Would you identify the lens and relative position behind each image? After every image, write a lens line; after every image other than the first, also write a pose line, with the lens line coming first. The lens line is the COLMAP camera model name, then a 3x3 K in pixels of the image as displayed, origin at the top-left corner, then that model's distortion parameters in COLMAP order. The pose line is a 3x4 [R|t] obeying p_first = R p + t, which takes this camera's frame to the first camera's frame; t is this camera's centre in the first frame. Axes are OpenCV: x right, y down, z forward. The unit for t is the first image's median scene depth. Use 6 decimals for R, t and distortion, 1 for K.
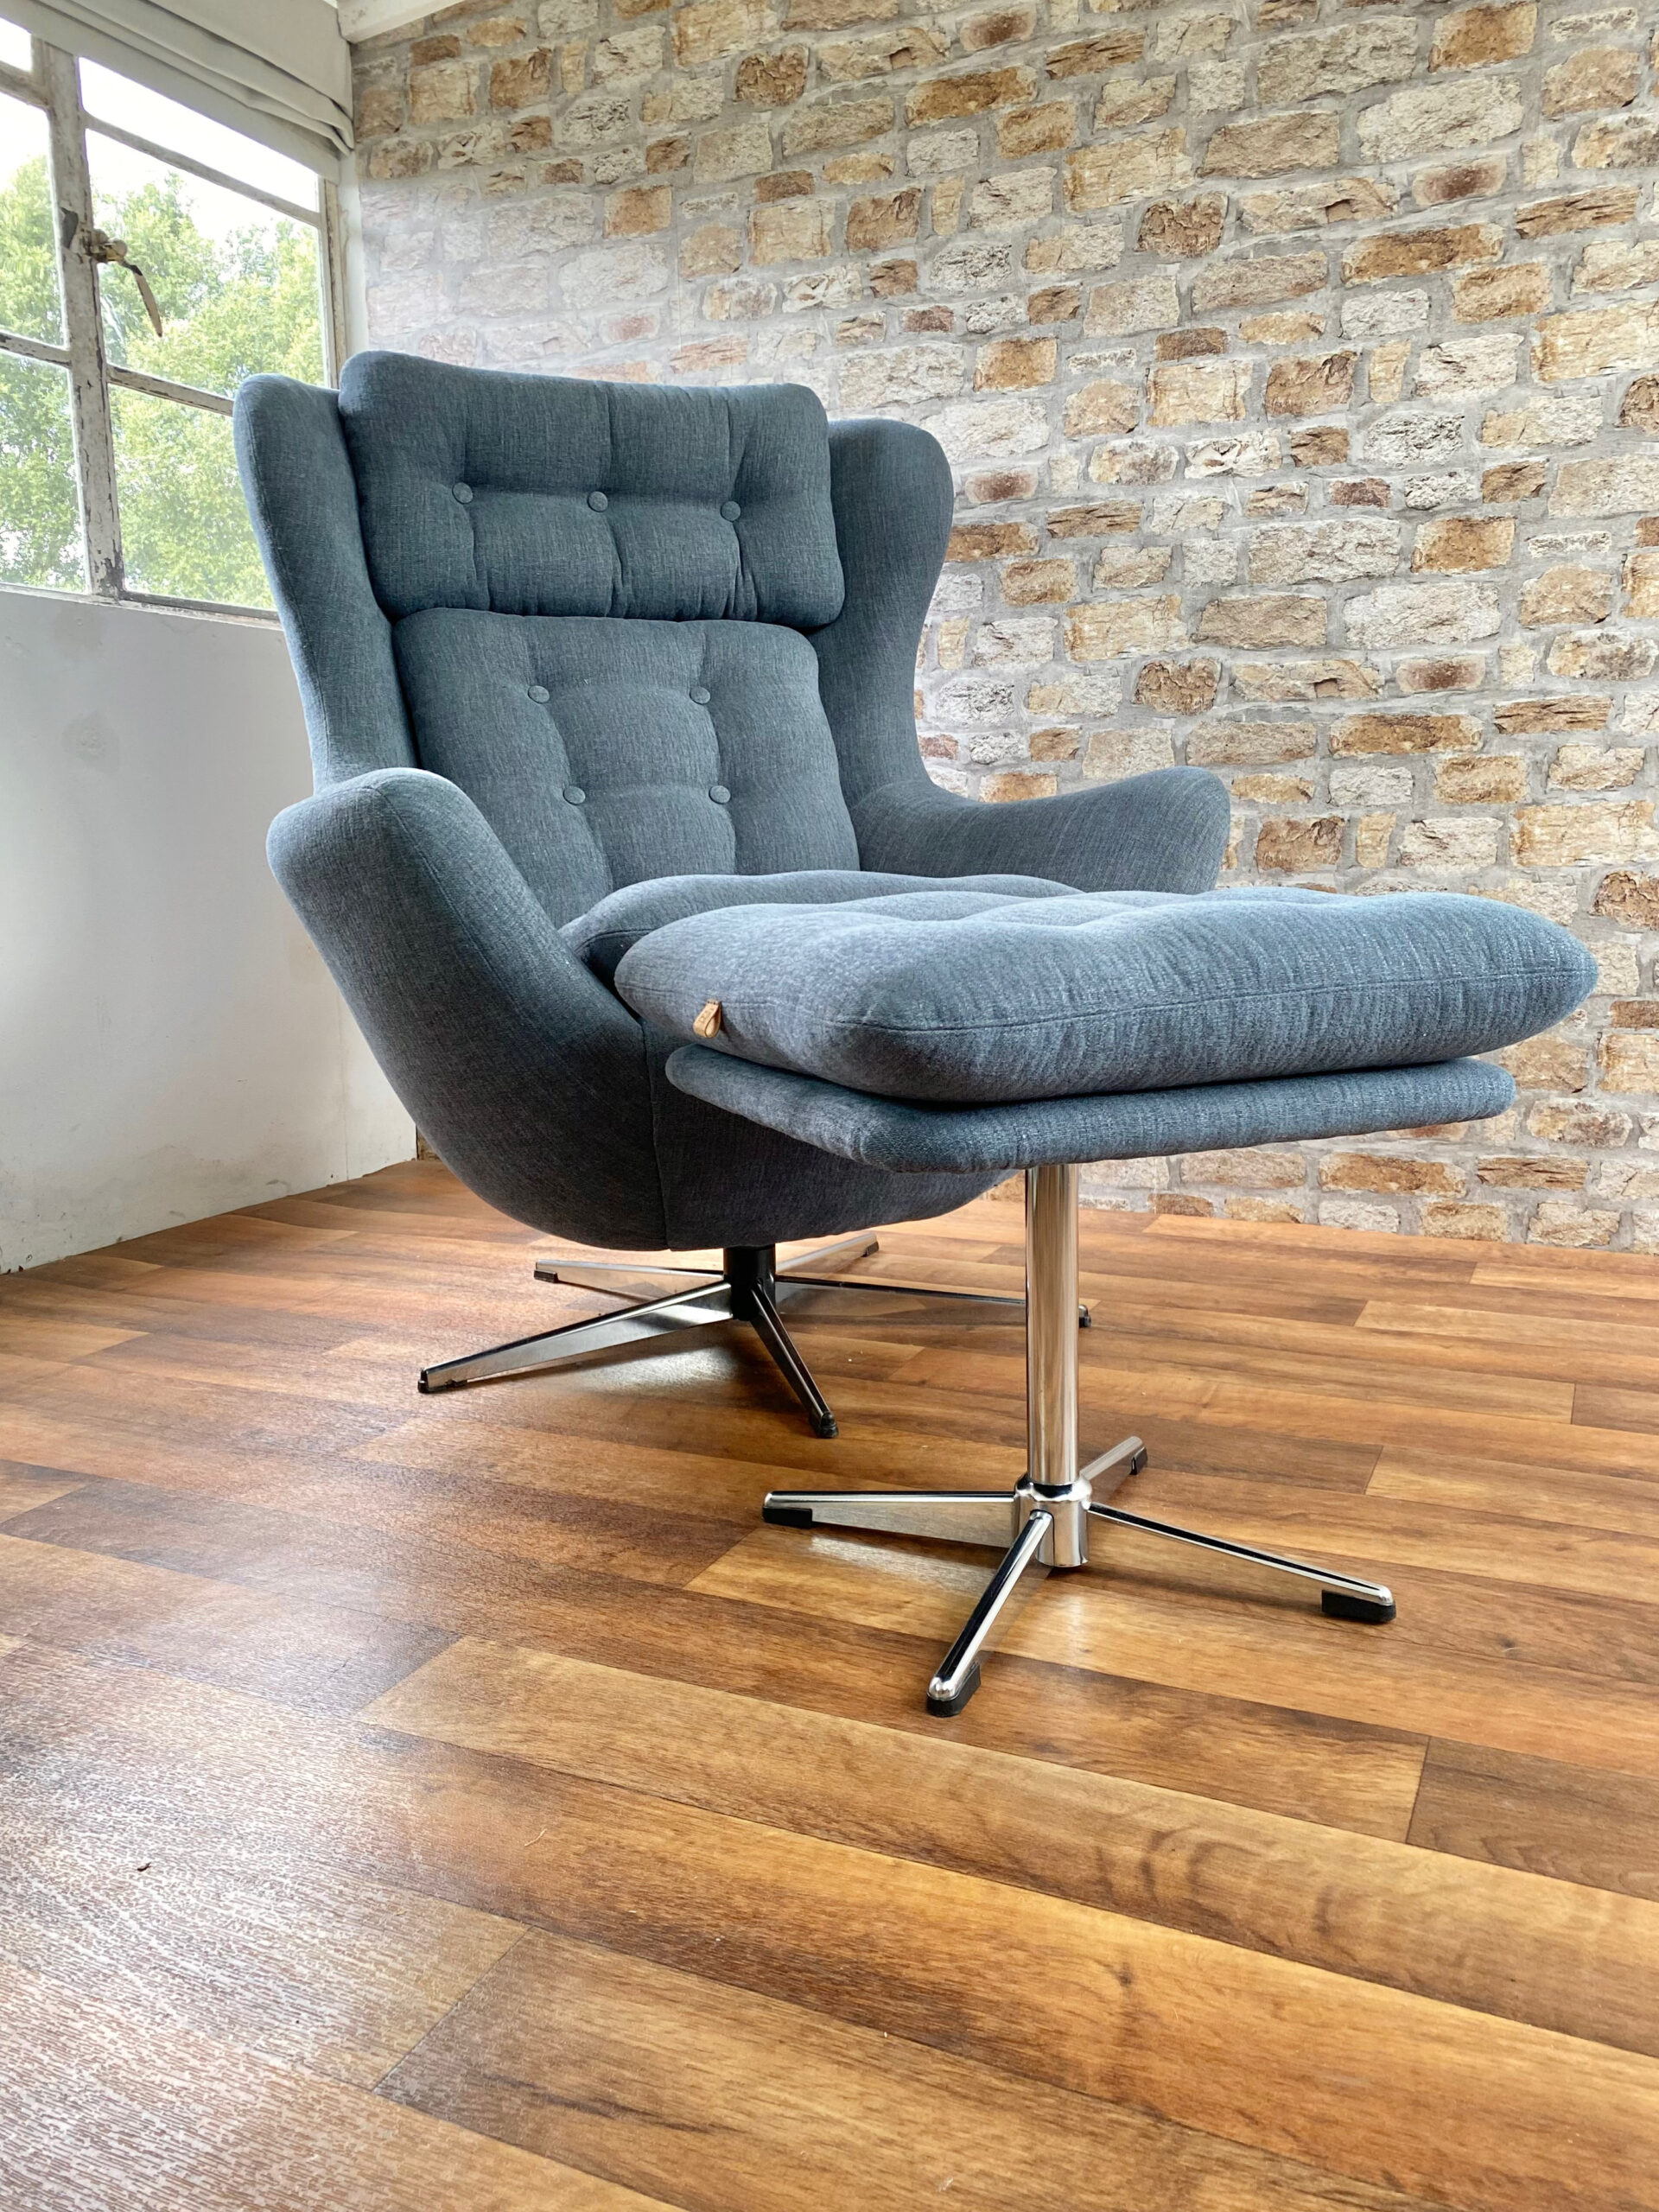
lens RADIAL K [[1684.7, 0, 801.4], [0, 1684.7, 1111.5], [0, 0, 1]] dist [-0.007485, 0.014606]
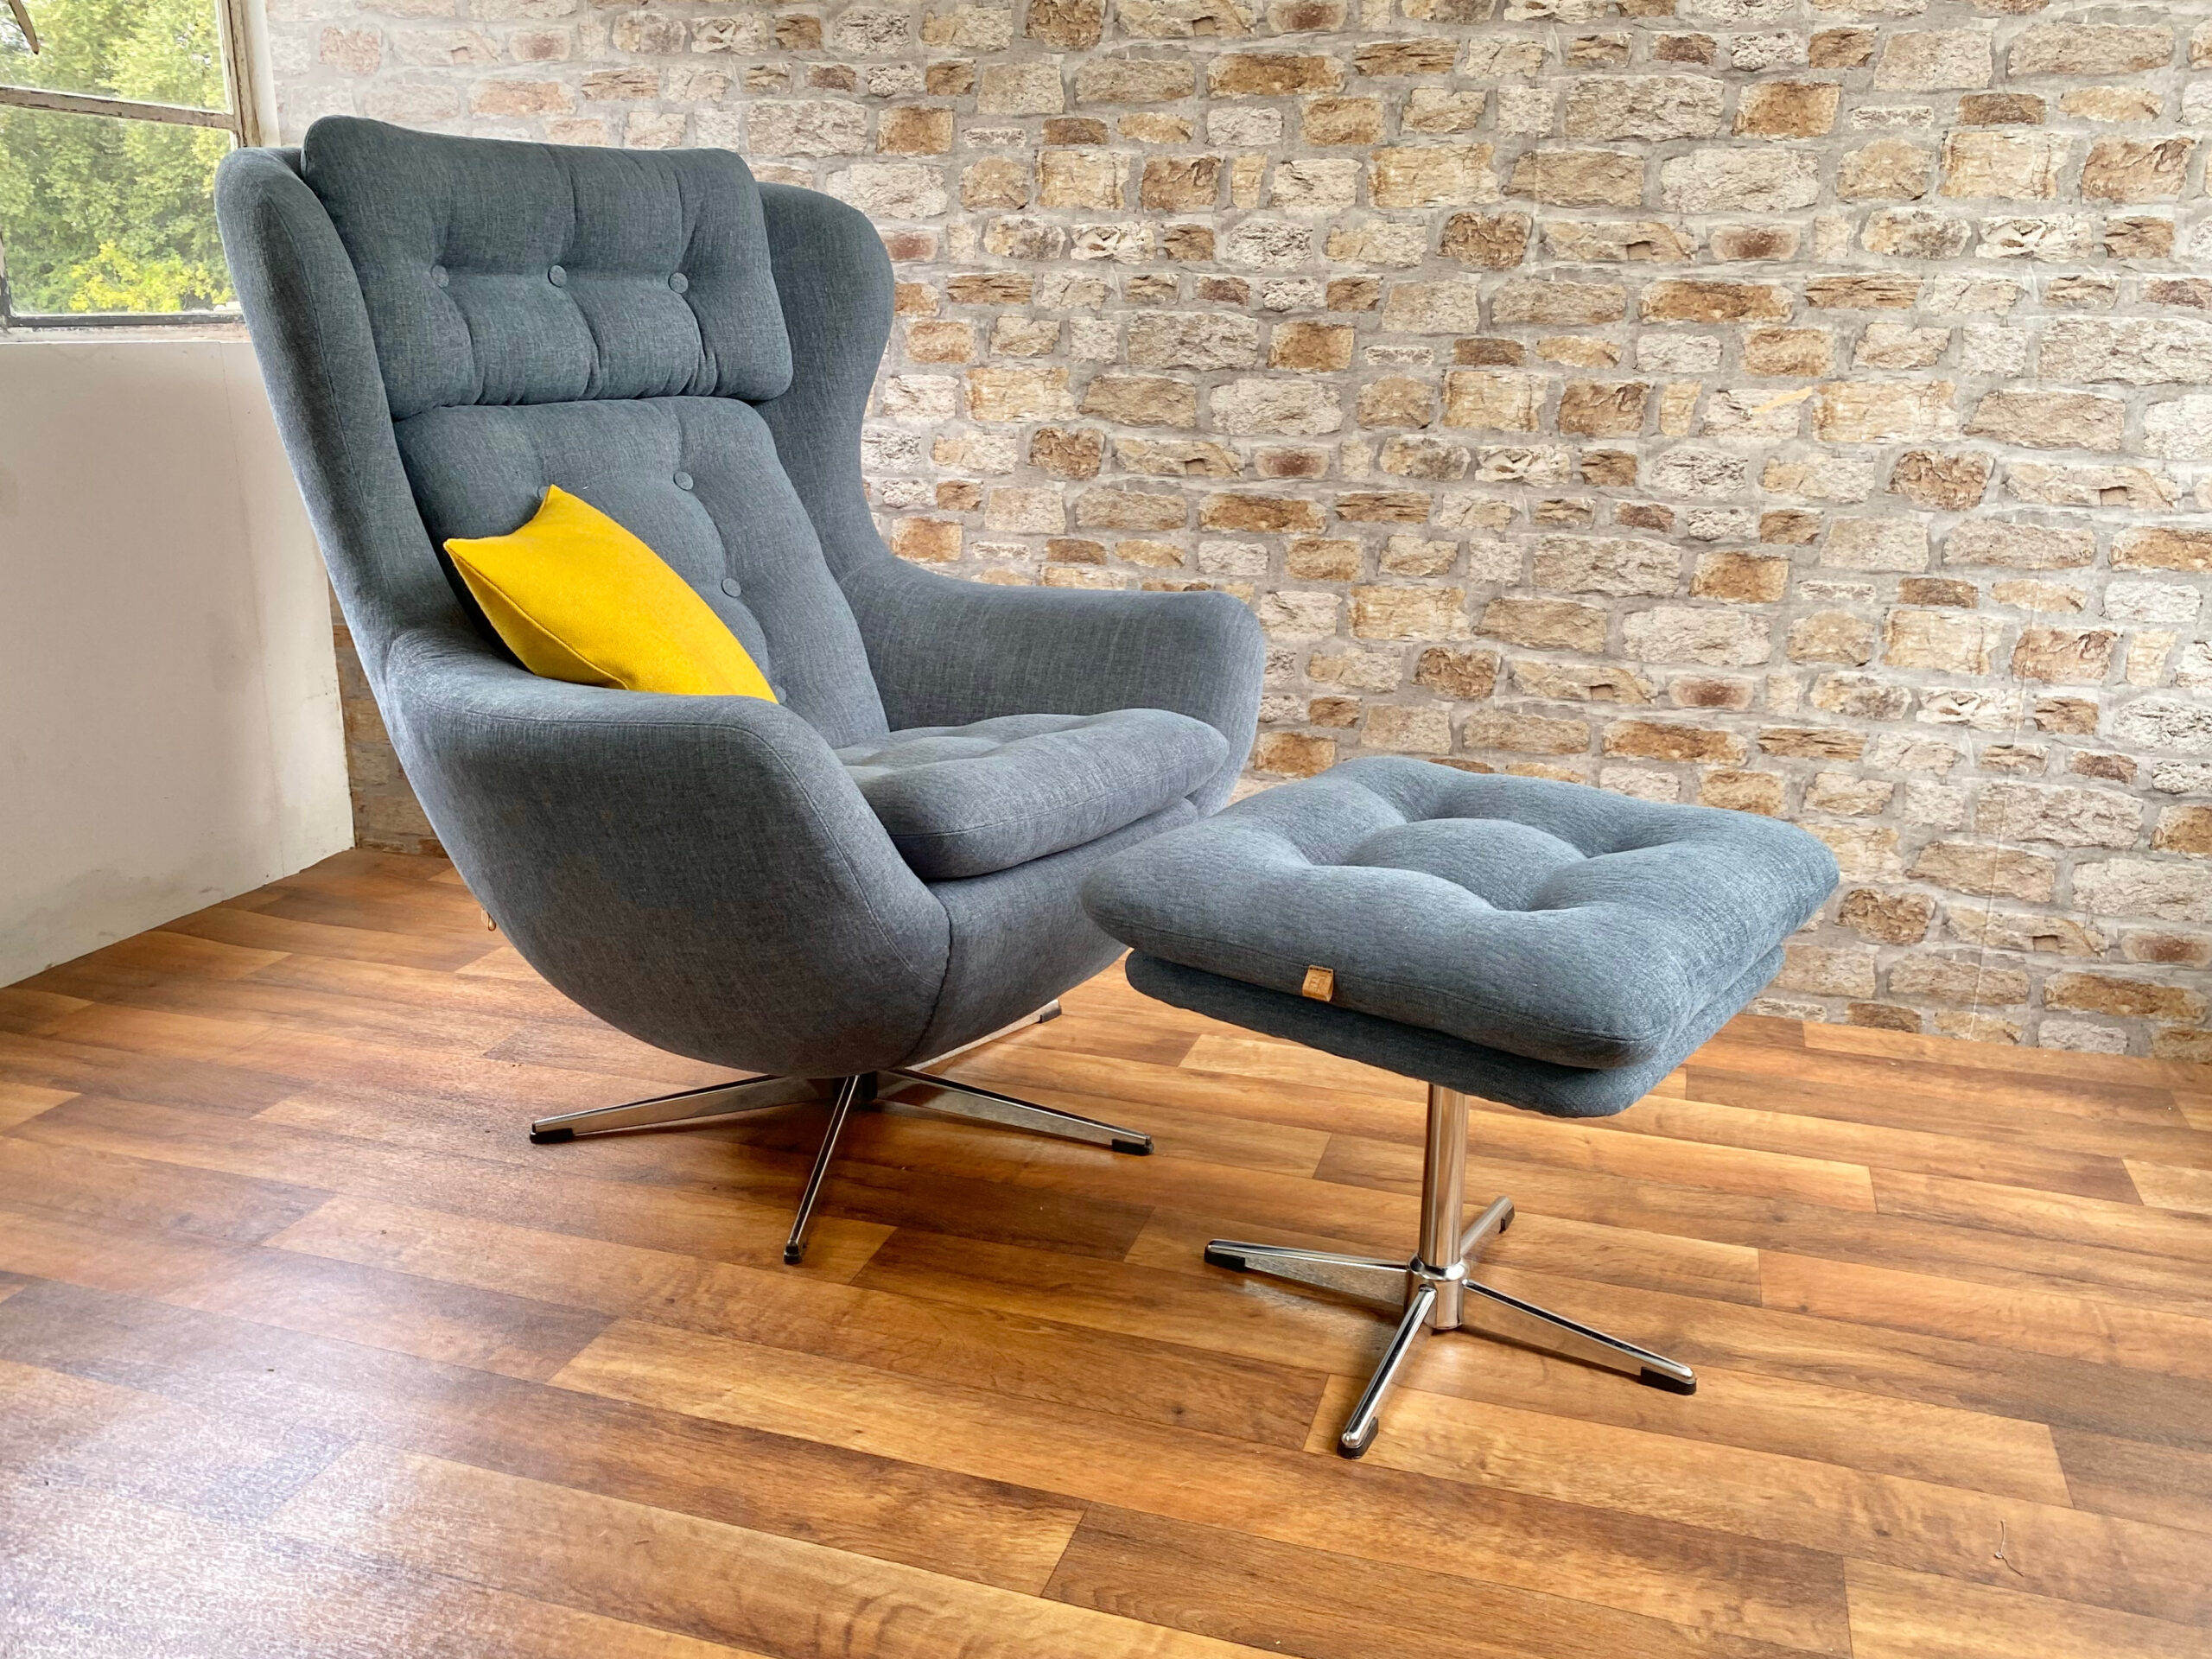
lens RADIAL K [[1802.9, 0, 1082.4], [0, 1802.9, 817.1], [0, 0, 1]] dist [0.011416, -0.018878]
pose [[0.991212, -0.008975, 0.131982, 0.083744], [-0.006028, 0.993595, 0.112840, -0.159066], [-0.132149, -0.112644, 0.984809, -0.173207]]
